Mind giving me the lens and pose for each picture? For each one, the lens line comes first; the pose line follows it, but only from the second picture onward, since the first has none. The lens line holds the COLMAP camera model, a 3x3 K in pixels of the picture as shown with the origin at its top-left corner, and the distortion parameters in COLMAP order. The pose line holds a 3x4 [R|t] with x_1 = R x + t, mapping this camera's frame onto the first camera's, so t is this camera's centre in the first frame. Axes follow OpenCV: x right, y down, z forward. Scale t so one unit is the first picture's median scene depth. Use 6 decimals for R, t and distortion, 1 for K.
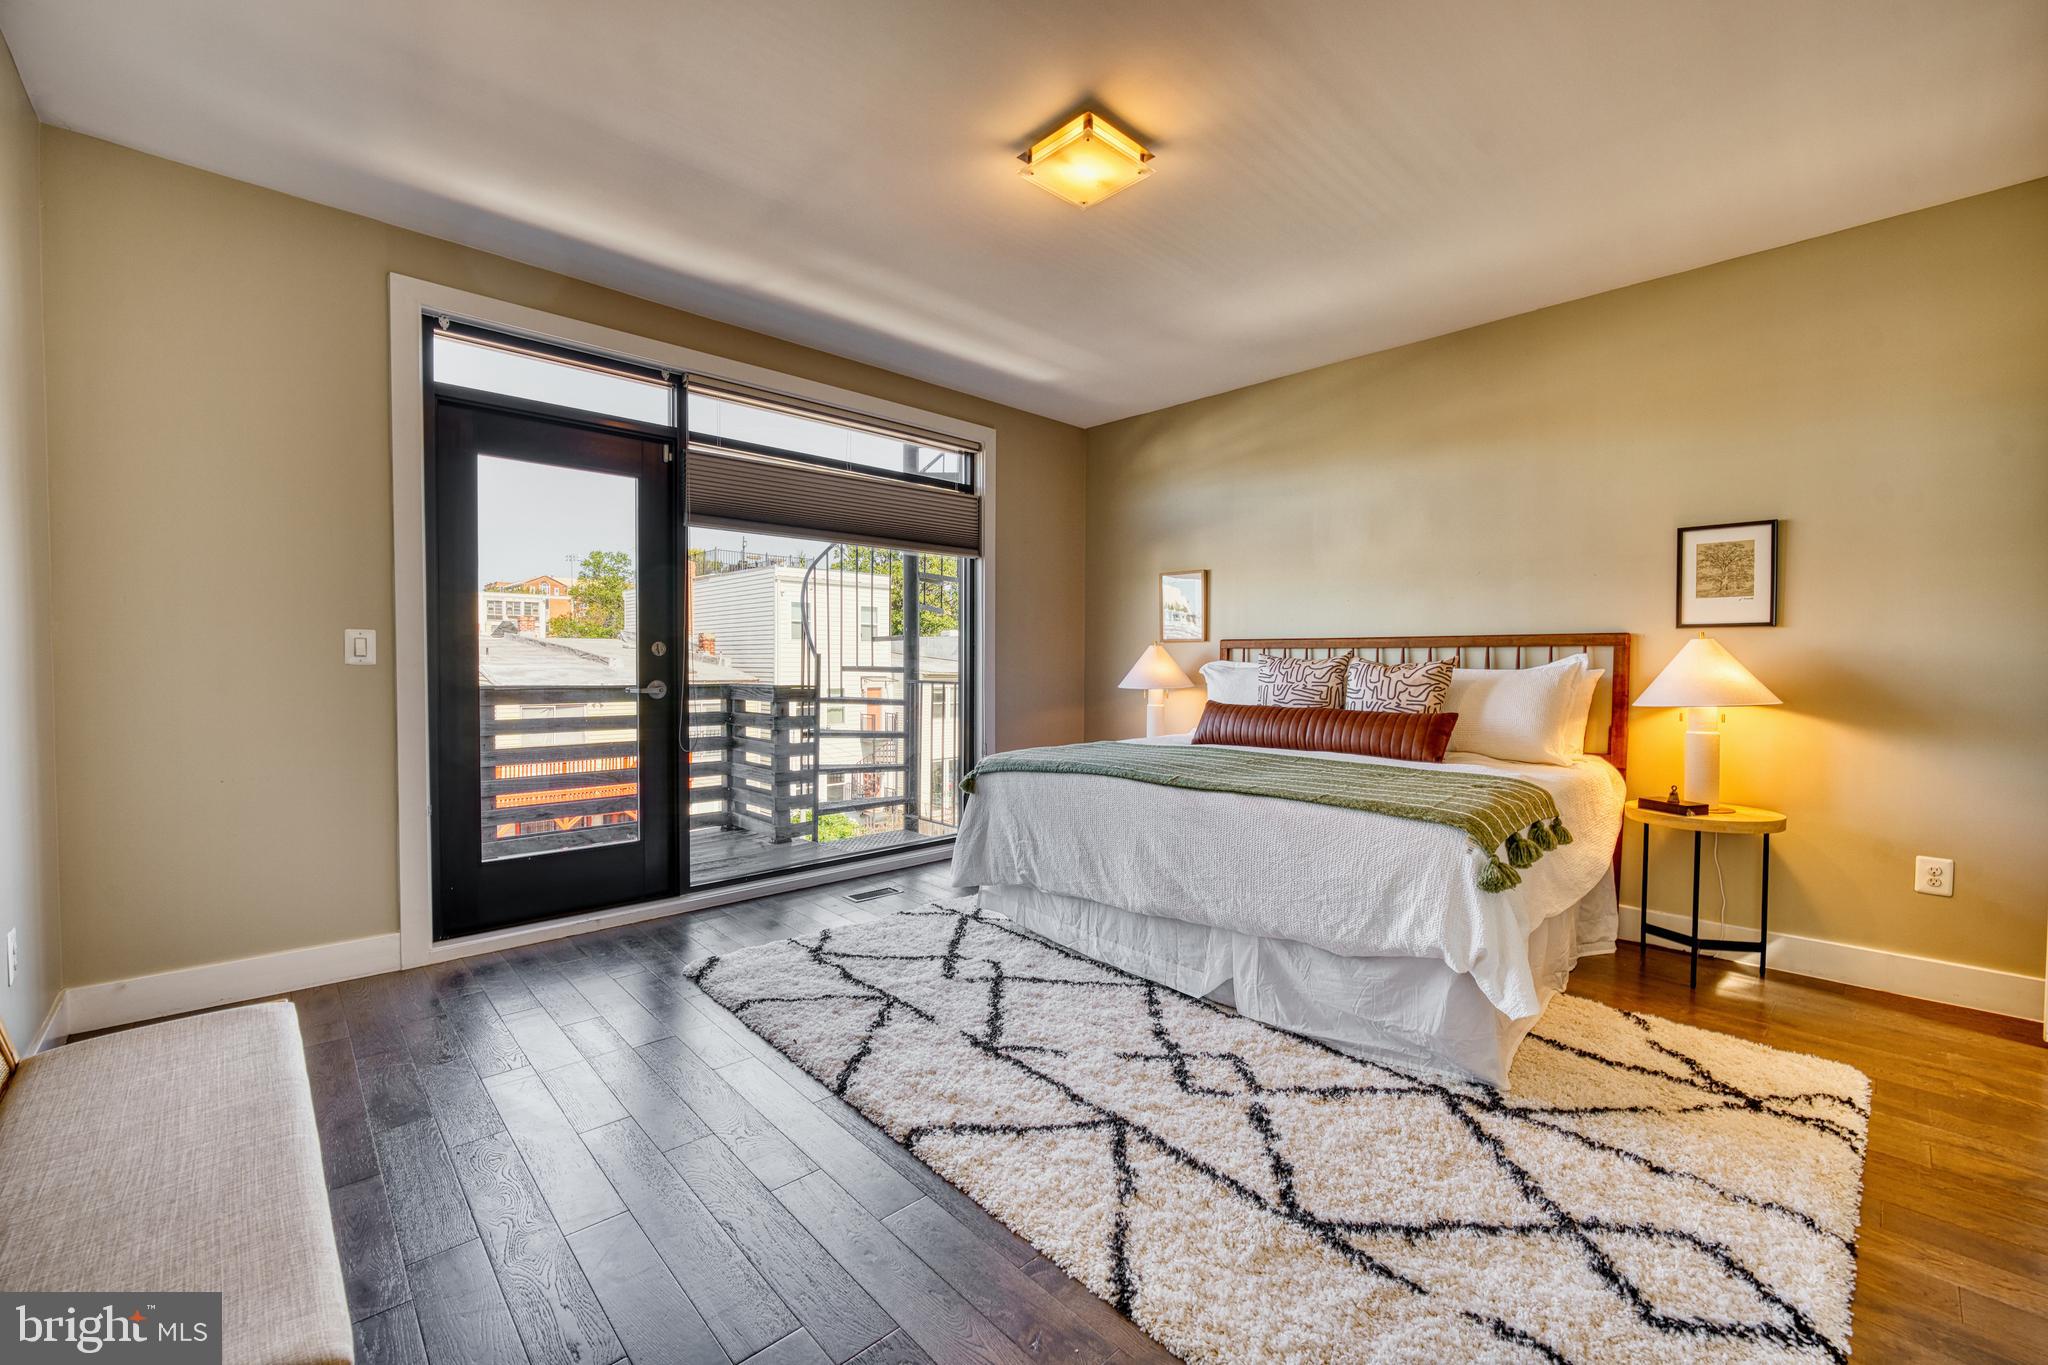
lens RADIAL K [[824.5, 0, 1027.5], [0, 824.5, 686.3], [0, 0, 1]] dist [-0.008101, -0.000244]
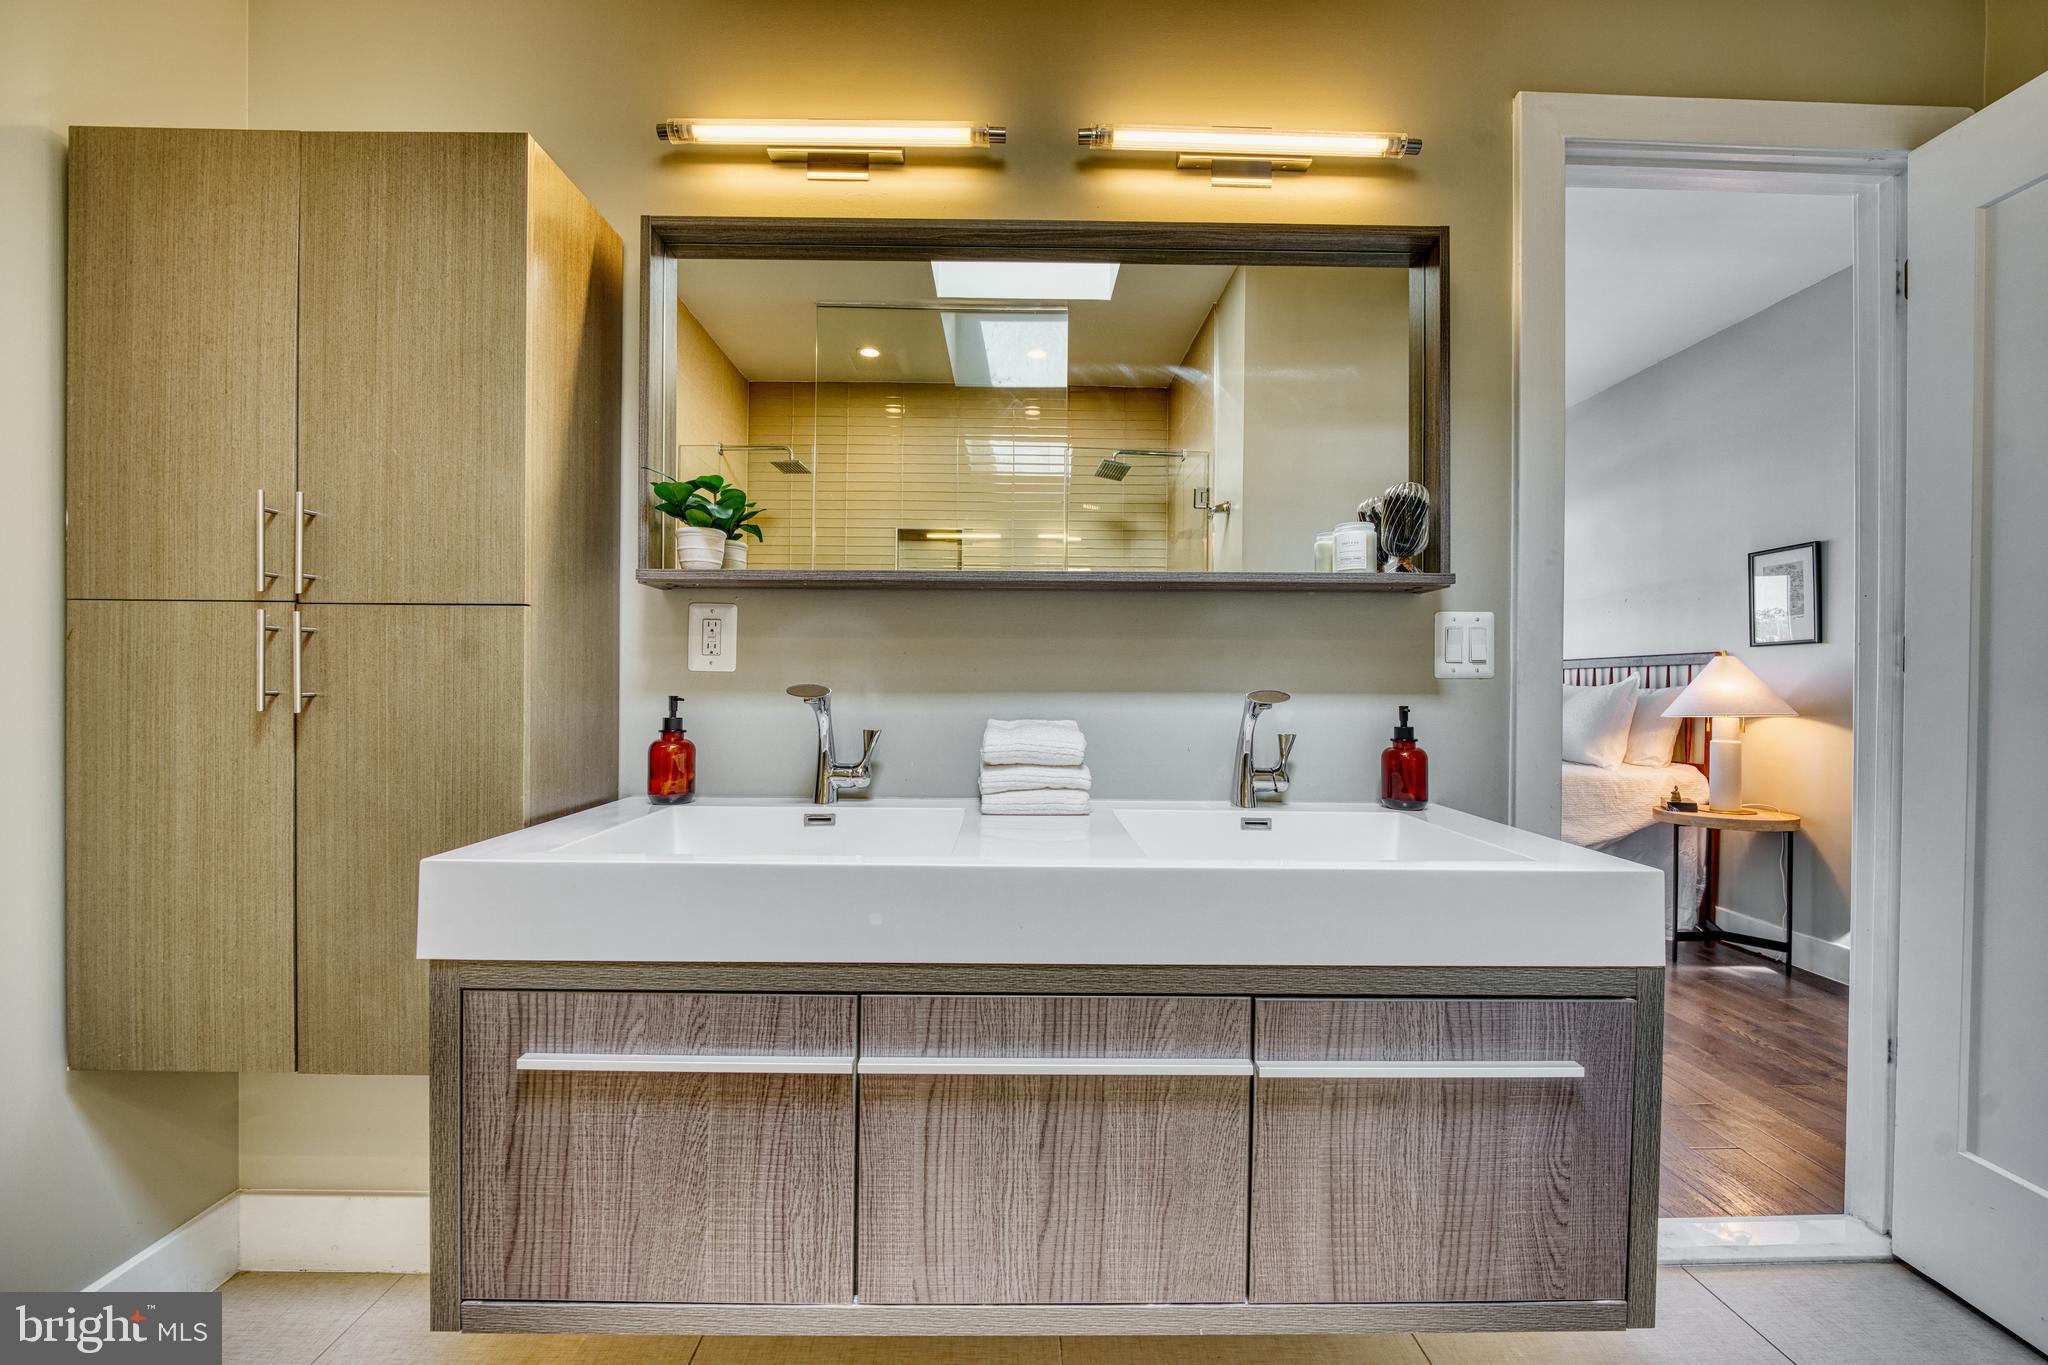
lens RADIAL K [[824.5, 0, 1027.5], [0, 824.5, 686.3], [0, 0, 1]] dist [-0.008101, -0.000244]
pose [[0.735911, 0.001551, -0.677076, 0.836876], [-0.026899, 0.999275, -0.026948, 0.035606], [0.676543, 0.038044, 0.735420, -0.426749]]
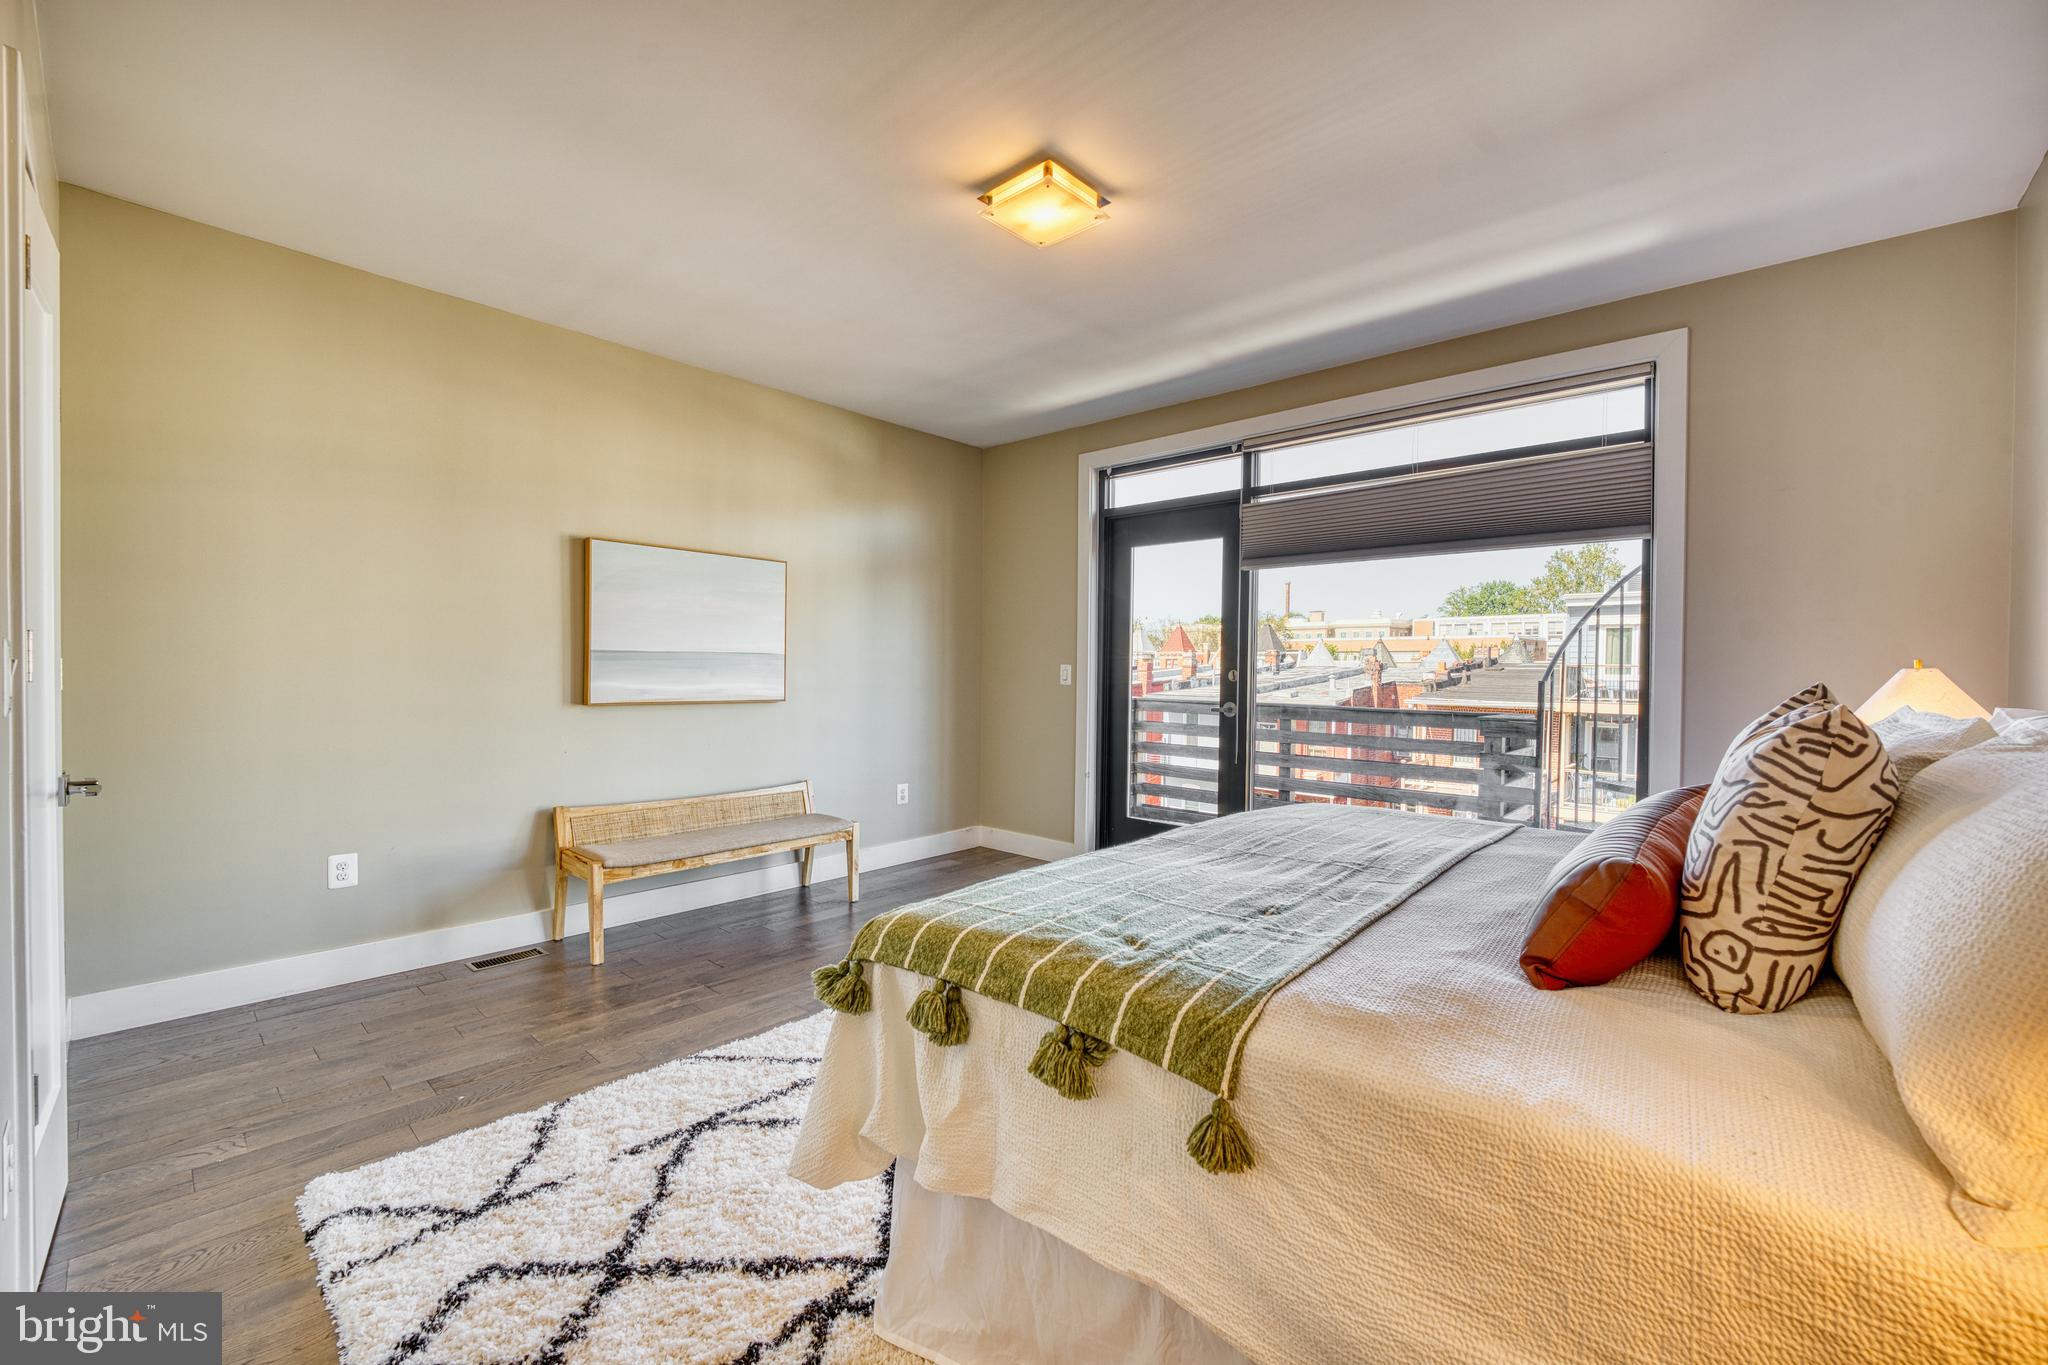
lens RADIAL K [[844.3, 0, 1031.8], [0, 844.3, 675.1], [0, 0, 1]] dist [-0.006211, -0.000166]
pose [[0.064277, 0.001573, -0.997931, 0.872421], [-0.044323, 0.999016, -0.001280, -0.036274], [0.996947, 0.044313, 0.064283, 0.722740]]
